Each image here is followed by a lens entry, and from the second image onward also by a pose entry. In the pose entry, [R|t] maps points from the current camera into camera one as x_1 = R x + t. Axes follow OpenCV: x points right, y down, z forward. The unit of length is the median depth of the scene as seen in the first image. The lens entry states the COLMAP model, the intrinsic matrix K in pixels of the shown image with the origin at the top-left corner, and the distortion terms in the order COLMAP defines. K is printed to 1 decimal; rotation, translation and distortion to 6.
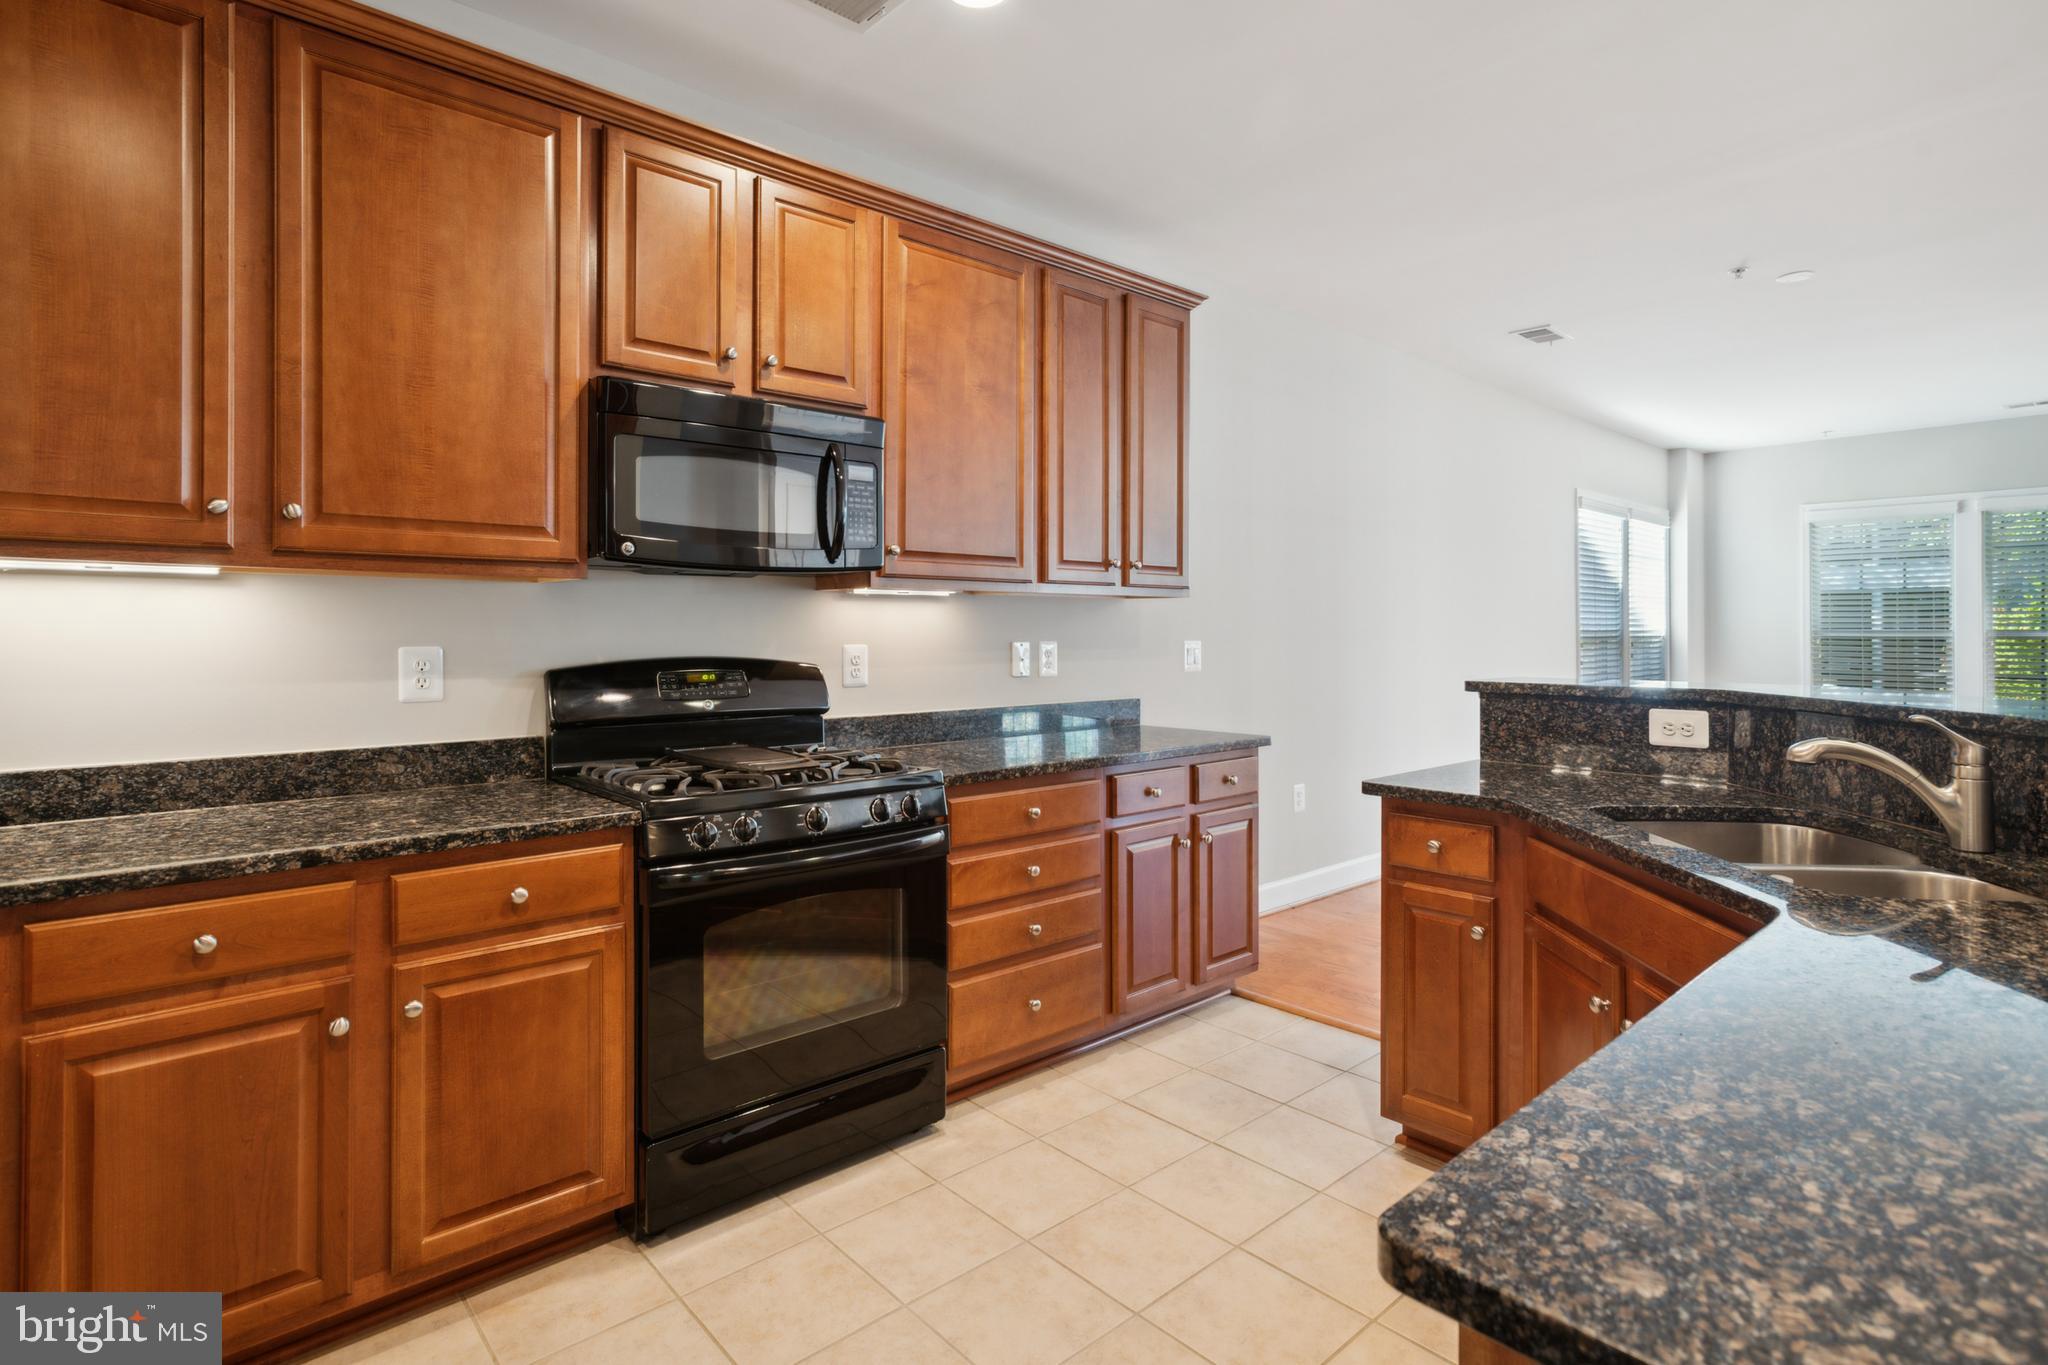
lens RADIAL K [[1027.1, 0, 1028.6], [0, 1027.1, 631.3], [0, 0, 1]] dist [-0.000077, 0.000739]
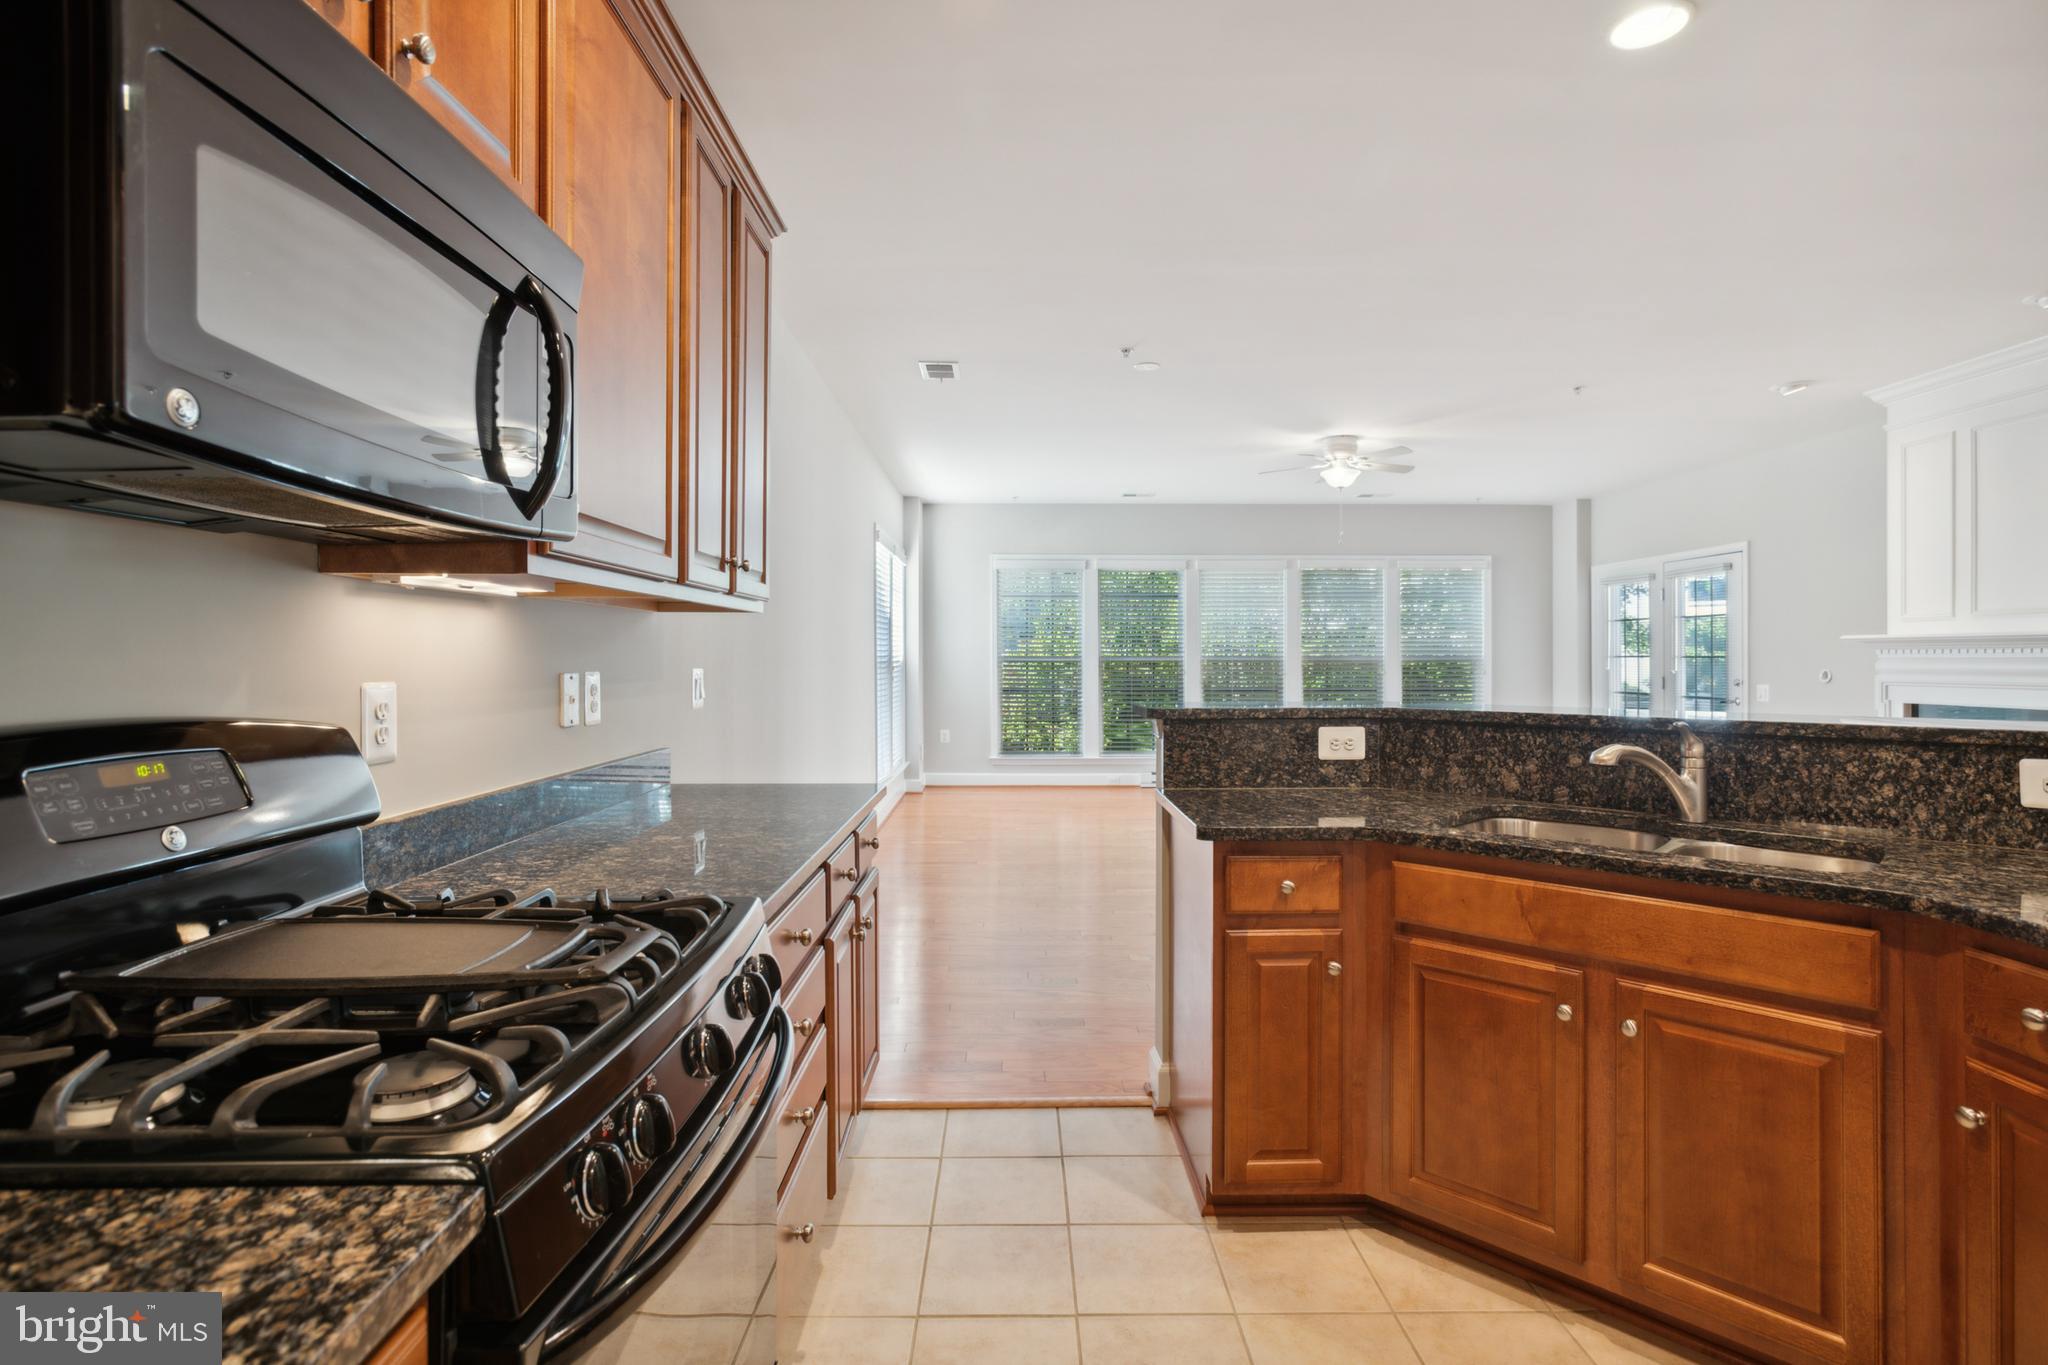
lens RADIAL K [[1012.9, 0, 1028.0], [0, 1012.9, 659.2], [0, 0, 1]] dist [-0.003397, 0.015795]
pose [[0.659768, -0.001752, 0.751467, -0.386596], [0.000203, 0.999998, 0.002153, 0.000004], [-0.751469, -0.001267, 0.659767, 0.478384]]
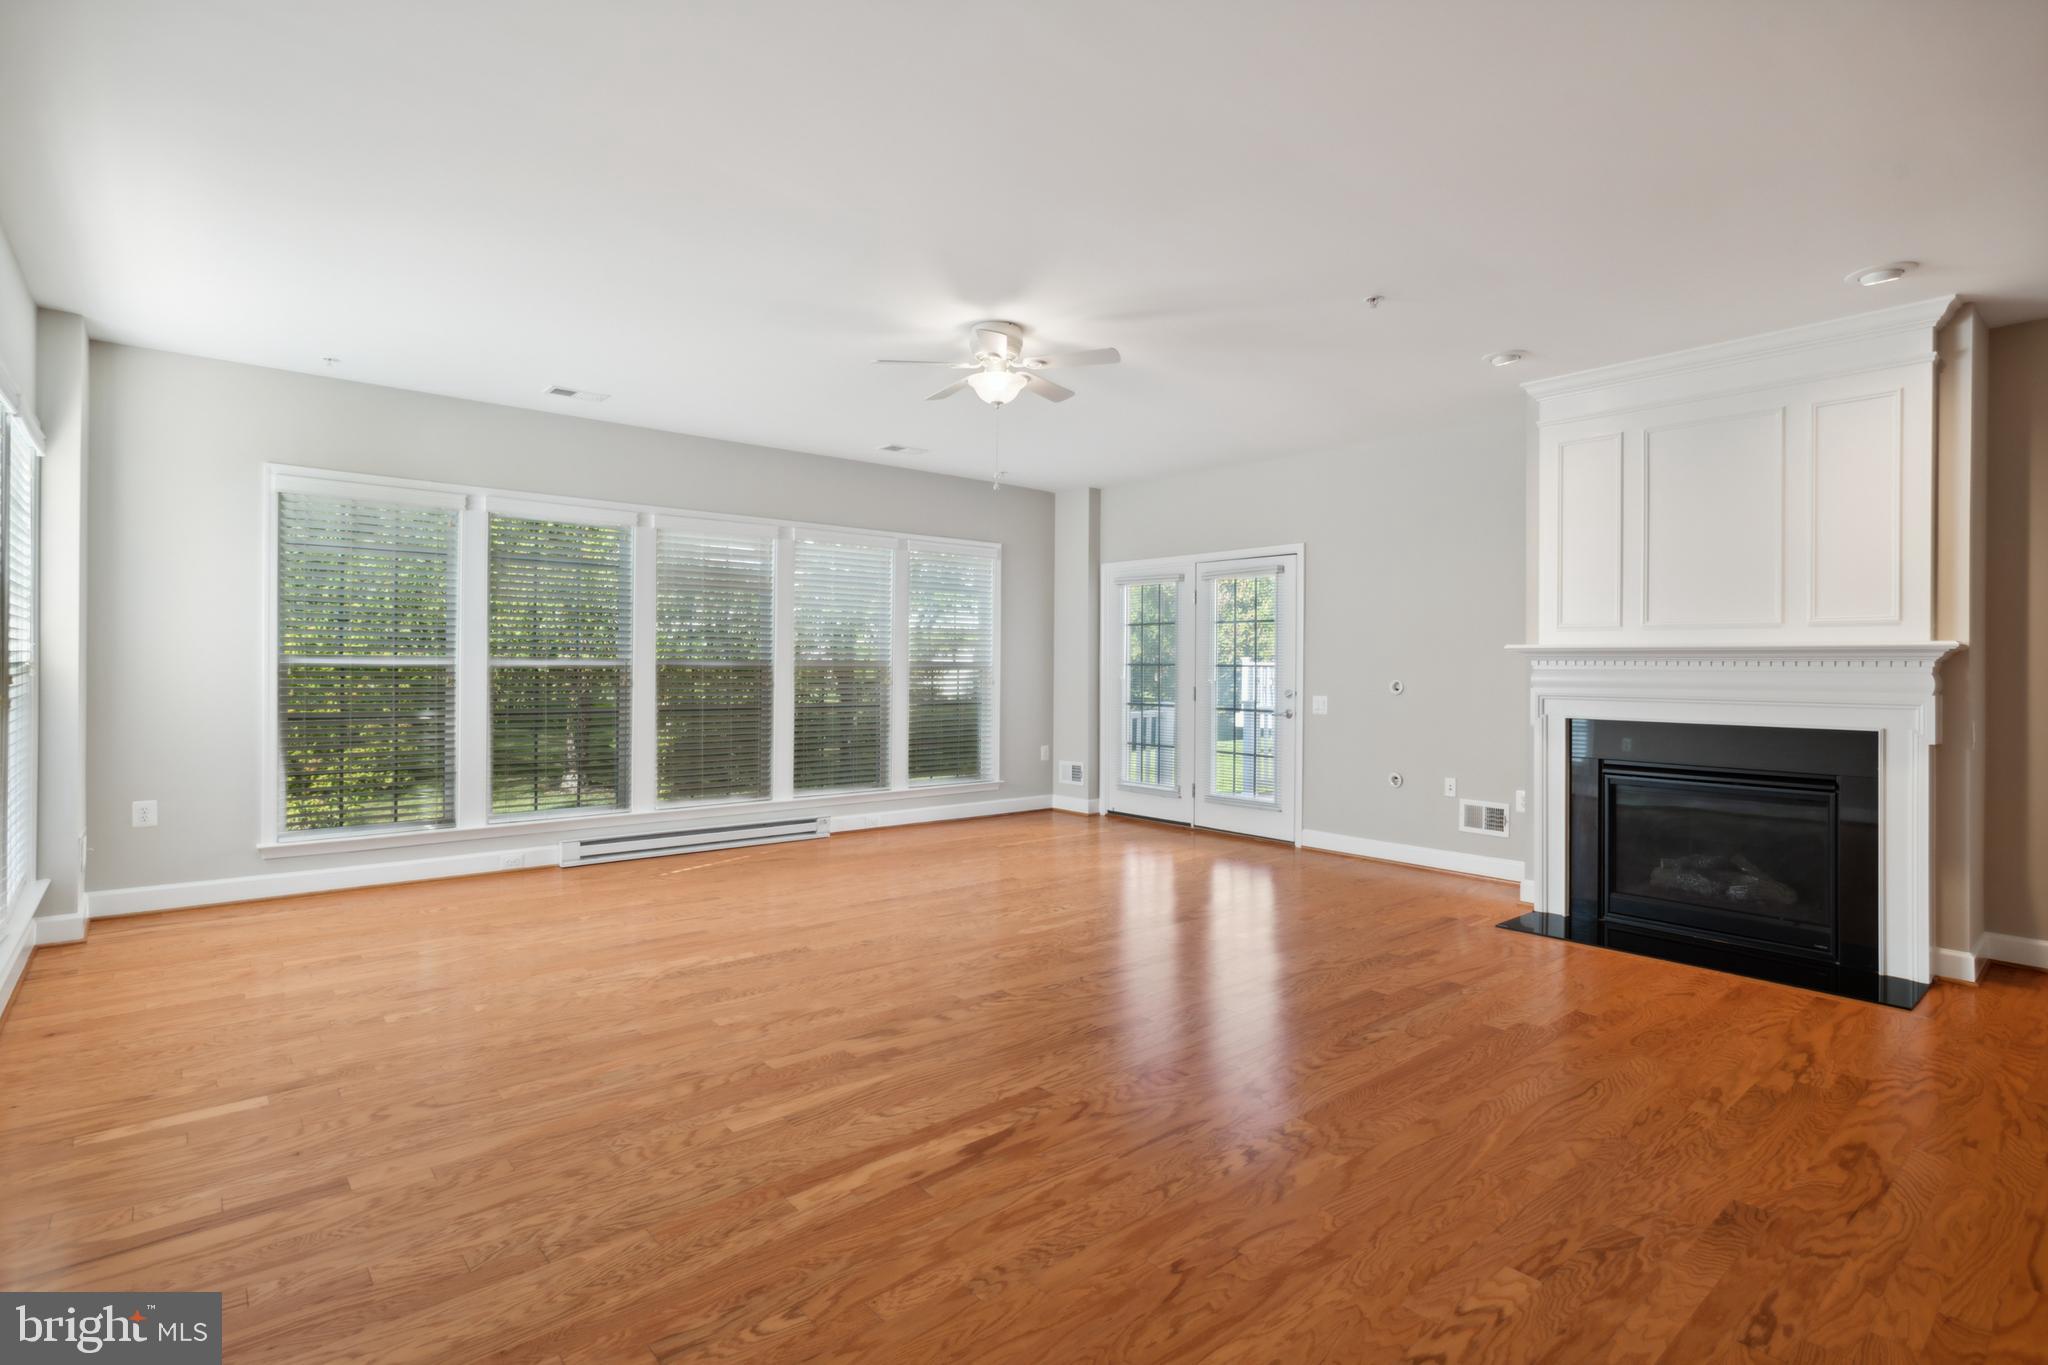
lens RADIAL K [[1000.7, 0, 1021.5], [0, 1000.7, 671.9], [0, 0, 1]] dist [-0.015010, 0.012251]
pose [[0.034534, -0.005777, 0.999387, 0.392046], [-0.009512, 0.999936, 0.006109, 0.003999], [-0.999358, -0.009718, 0.034477, 1.437999]]
